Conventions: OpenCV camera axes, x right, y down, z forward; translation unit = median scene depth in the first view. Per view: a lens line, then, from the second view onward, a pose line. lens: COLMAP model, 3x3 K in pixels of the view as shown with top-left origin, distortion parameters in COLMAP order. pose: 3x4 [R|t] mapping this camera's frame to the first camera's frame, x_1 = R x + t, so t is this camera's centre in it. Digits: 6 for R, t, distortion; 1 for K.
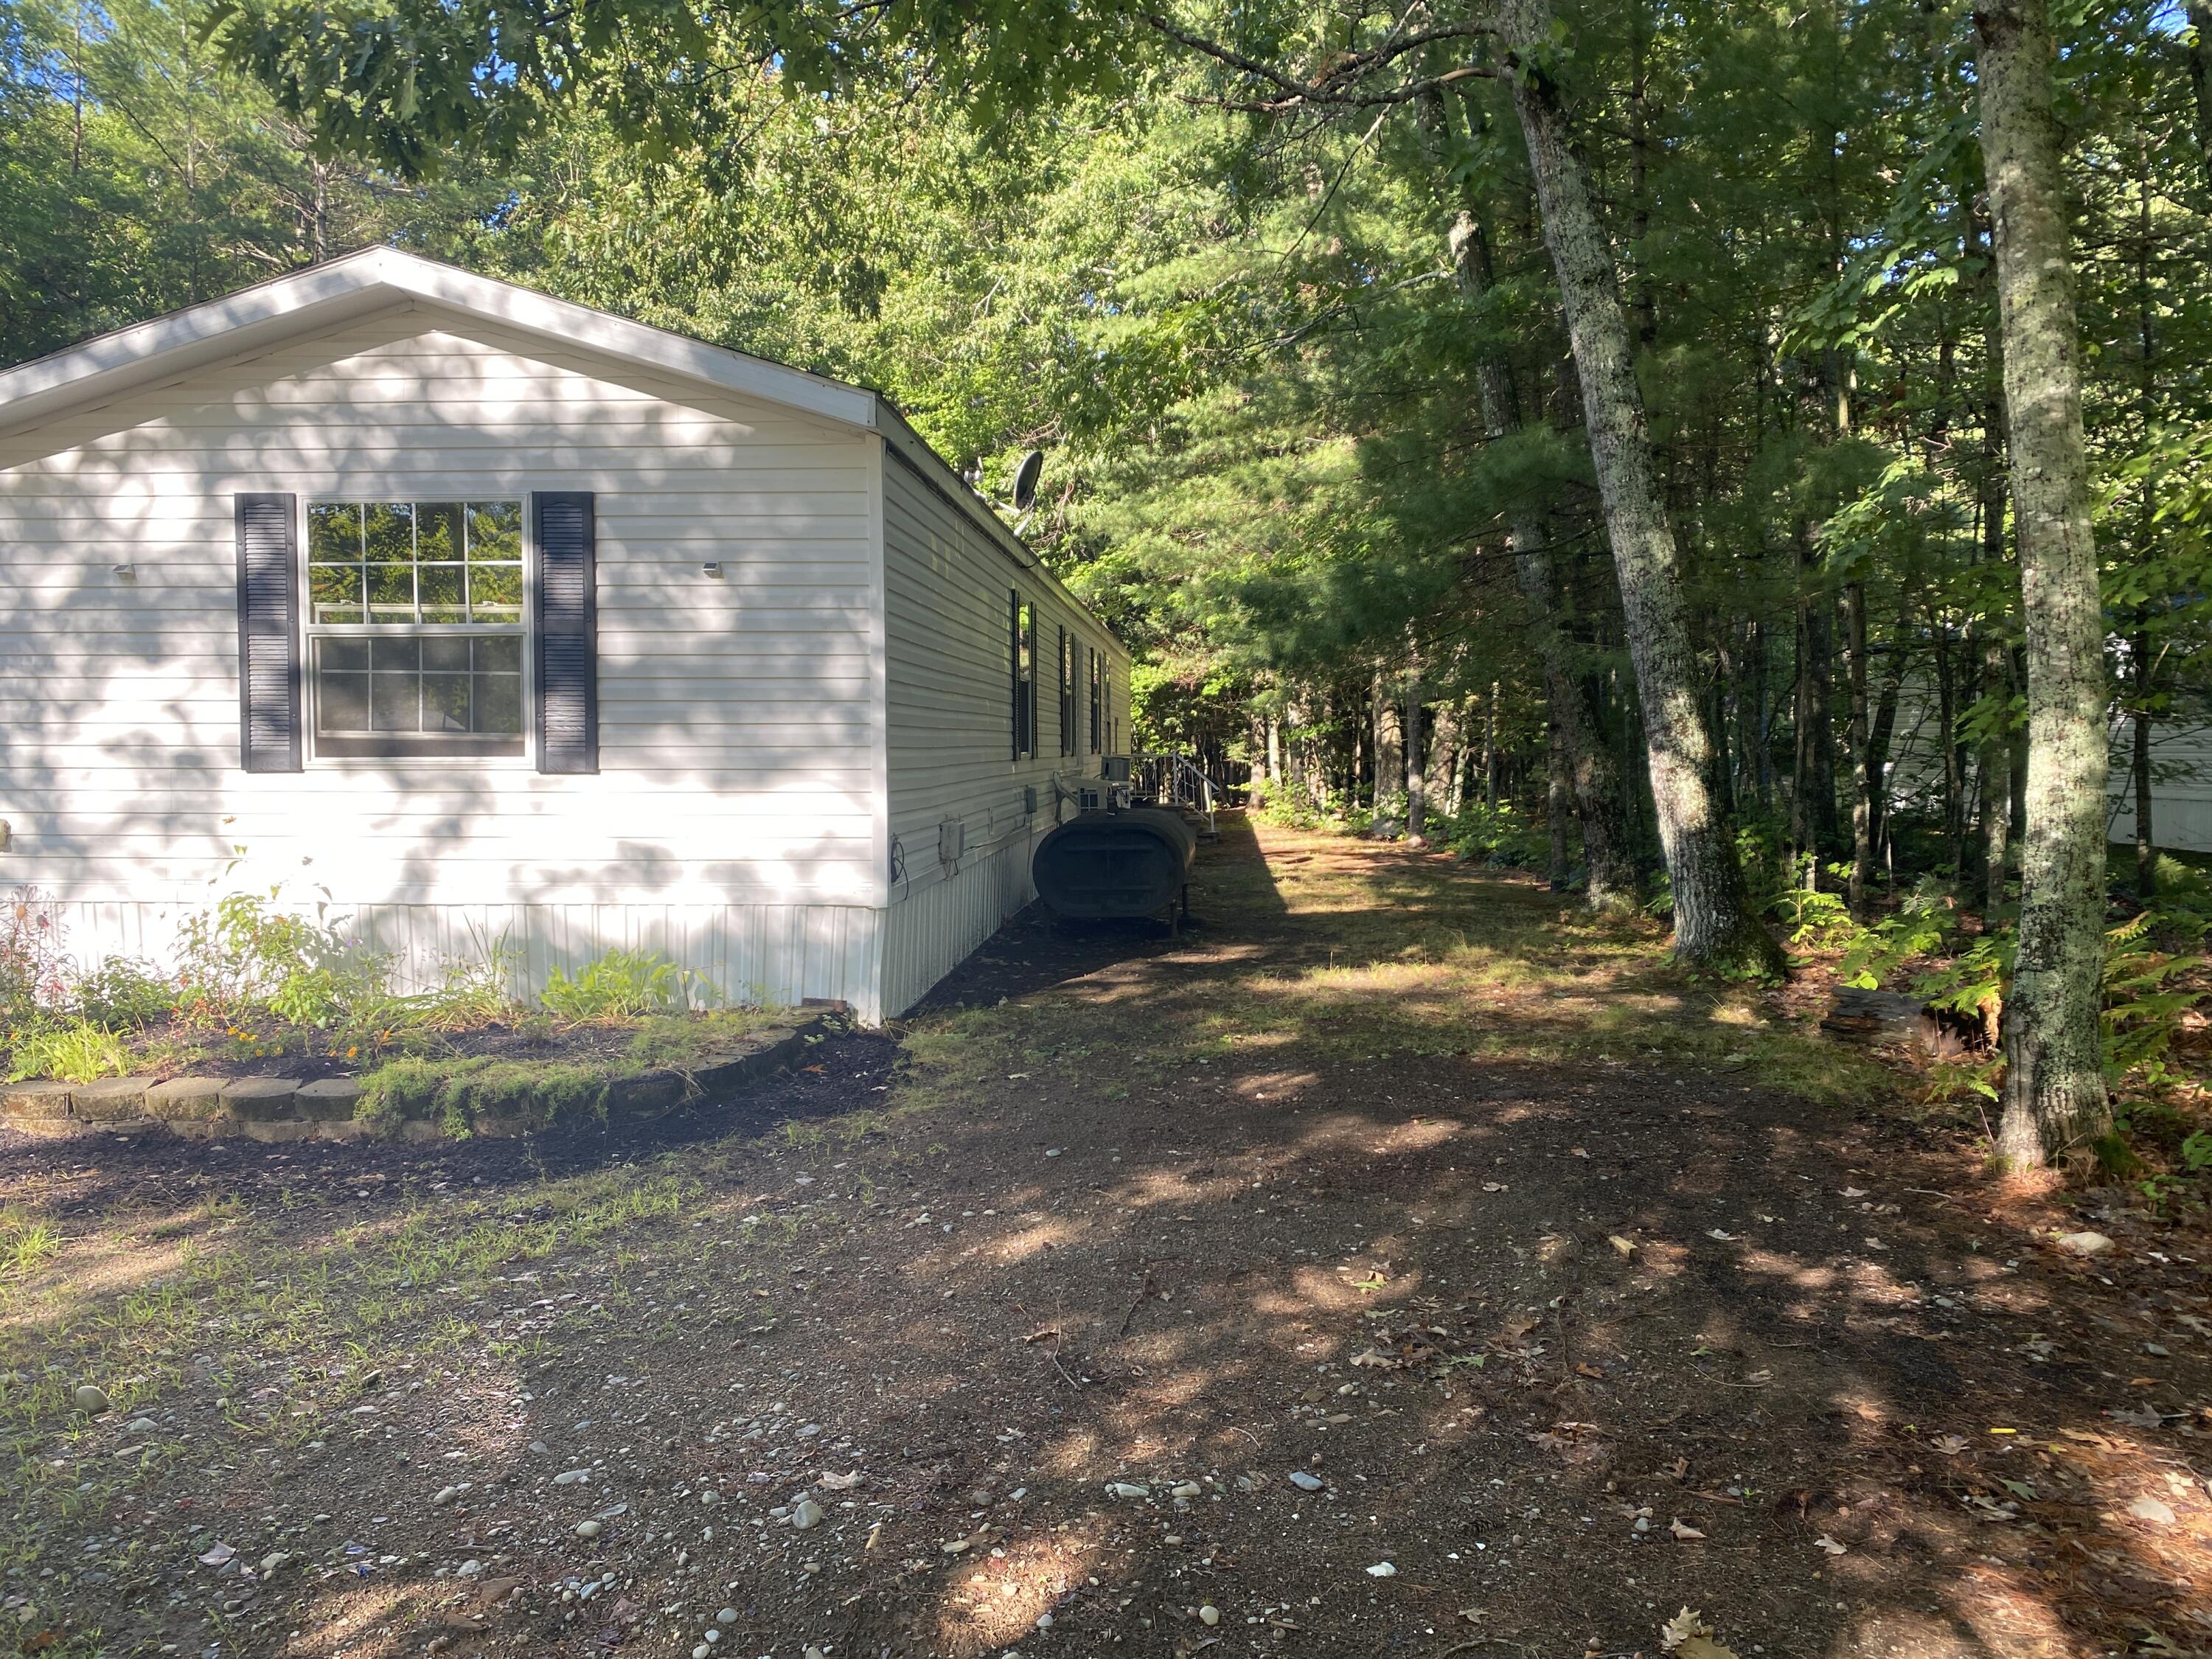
lens RADIAL K [[1705.6, 0, 1107.2], [0, 1705.6, 825.7], [0, 0, 1]] dist [-0.008107, -0.012238]
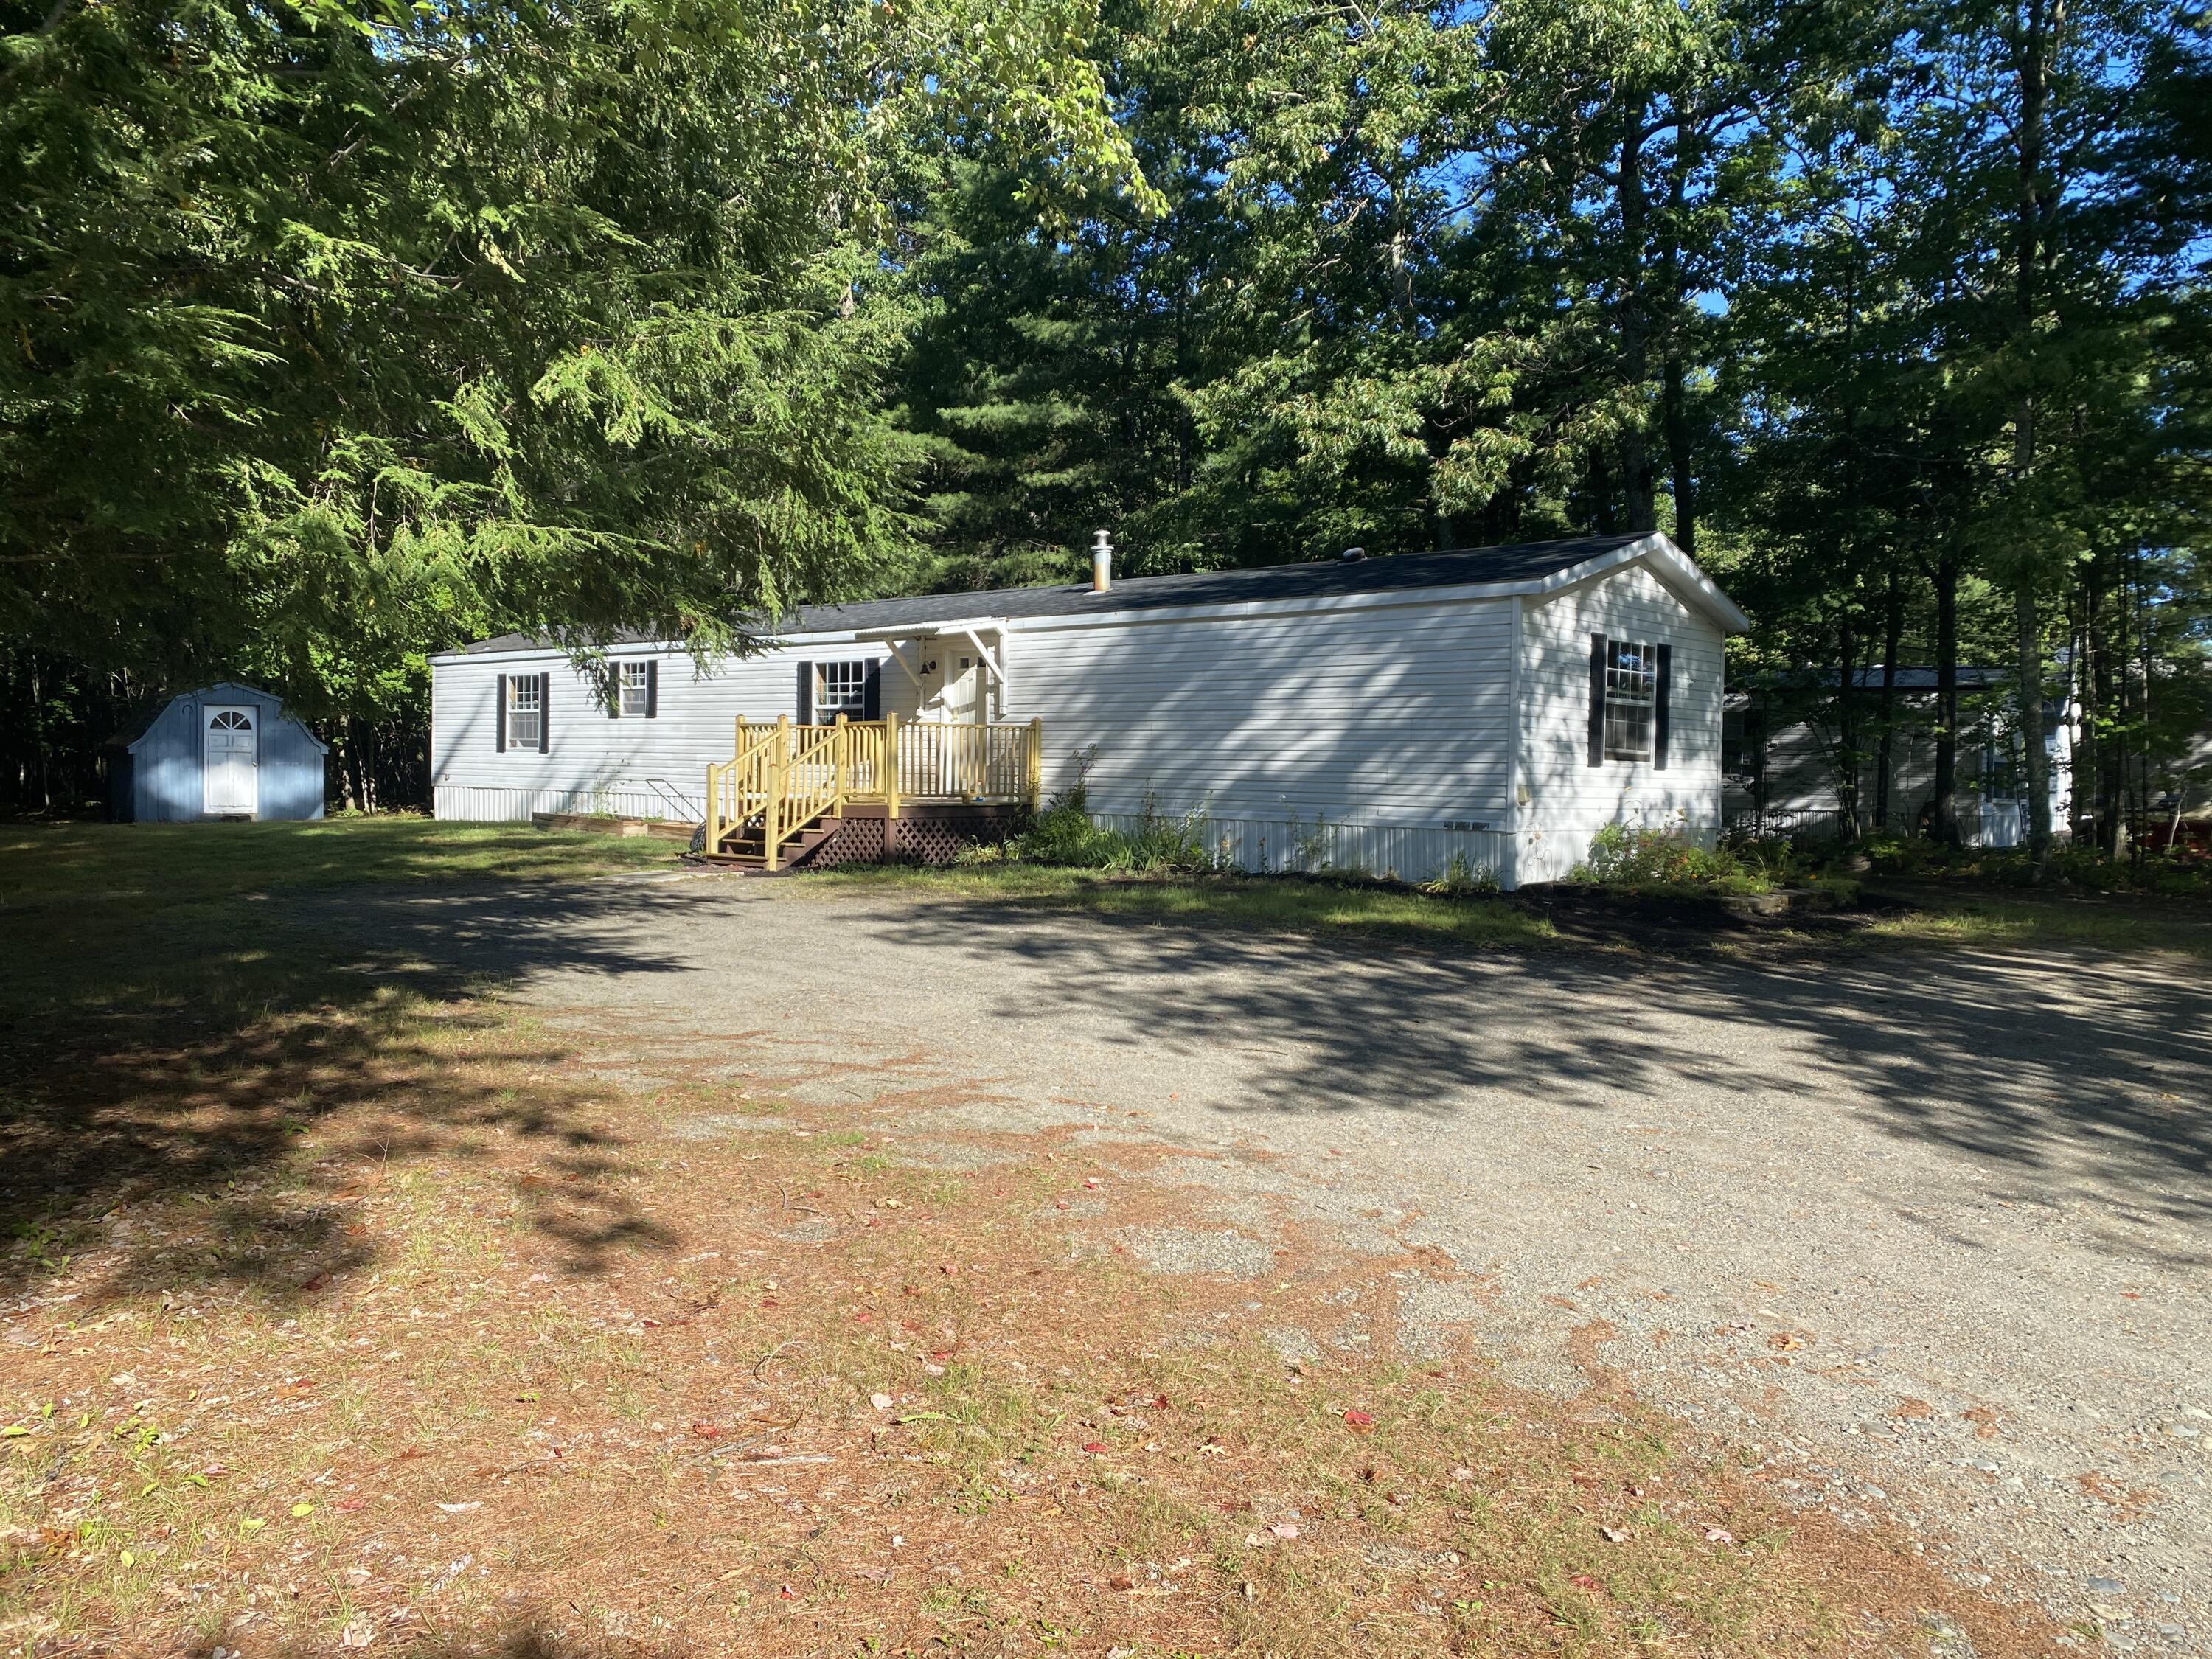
lens RADIAL K [[1705.6, 0, 1107.2], [0, 1705.6, 831.7], [0, 0, 1]] dist [-0.008107, -0.012238]
pose [[0.662262, -0.014111, 0.749139, -2.434743], [0.017568, 0.999840, 0.003303, 0.046790], [-0.749066, 0.010973, 0.662404, 0.066041]]
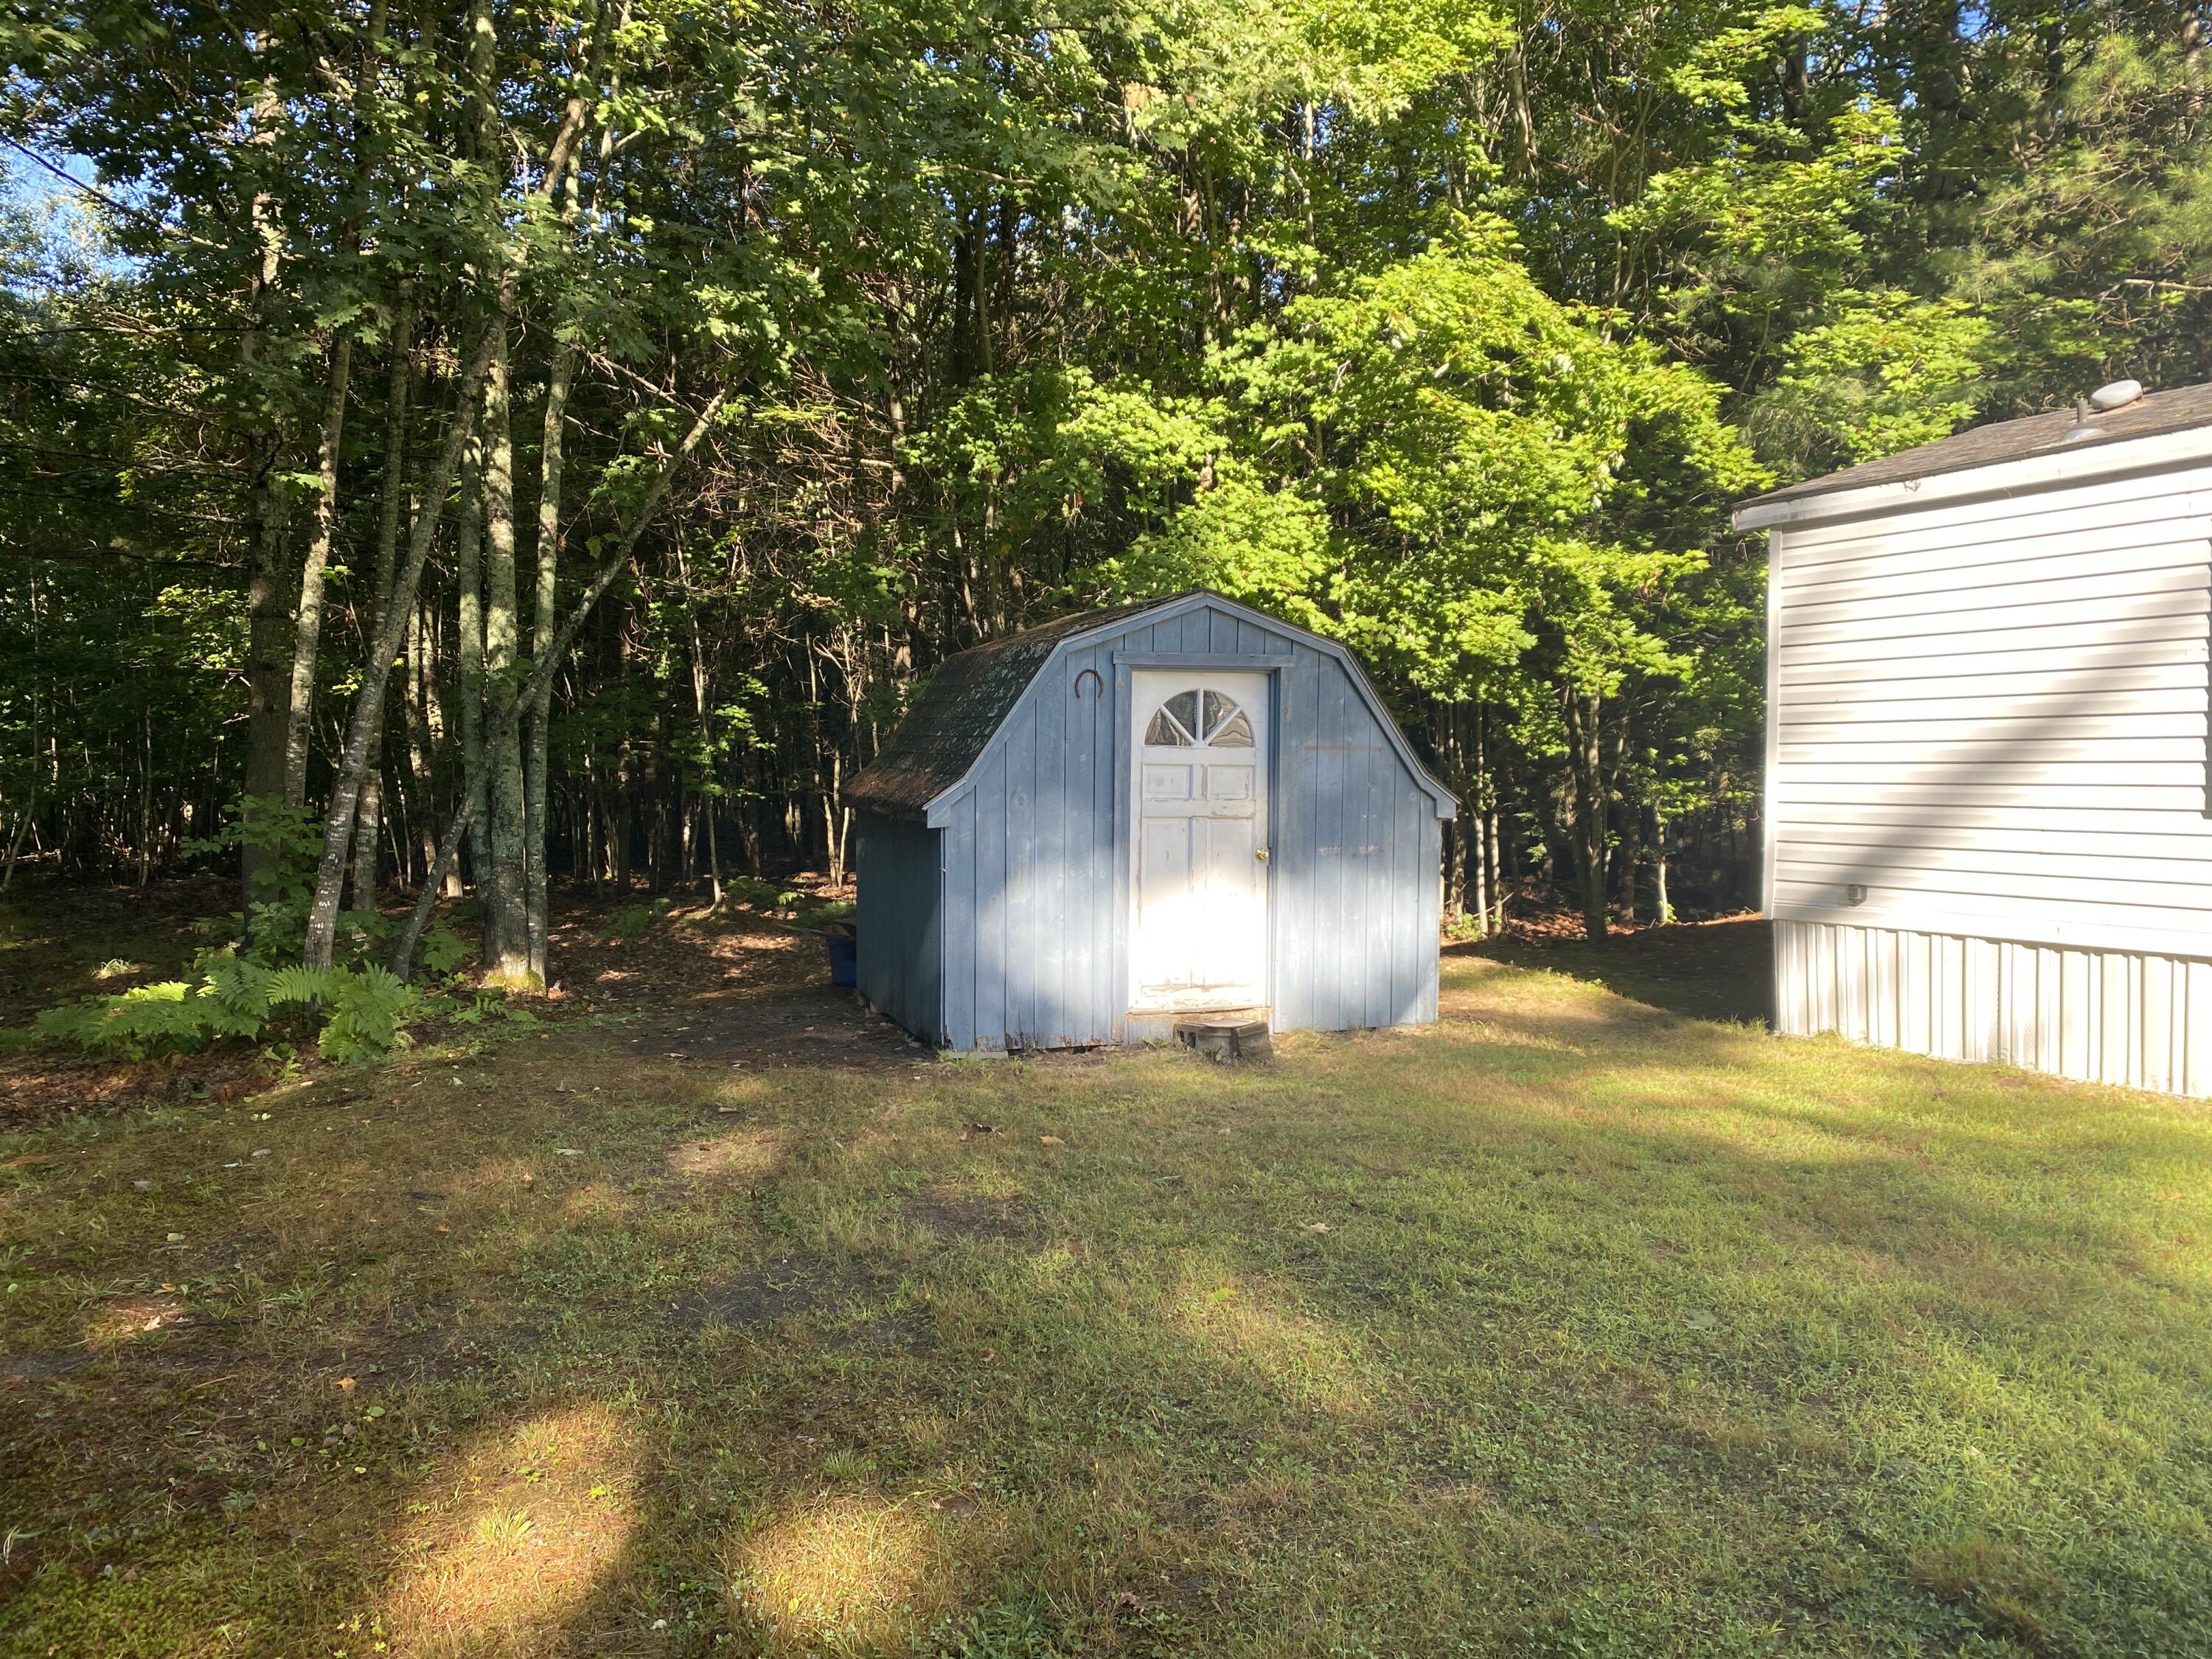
lens RADIAL K [[1705.6, 0, 1100.2], [0, 1705.6, 826.3], [0, 0, 1]] dist [-0.008107, -0.012238]
pose [[0.877831, -0.007701, 0.478909, -1.537234], [0.018529, 0.999668, -0.017889, -0.123820], [-0.478612, 0.024578, 0.877682, 2.980500]]
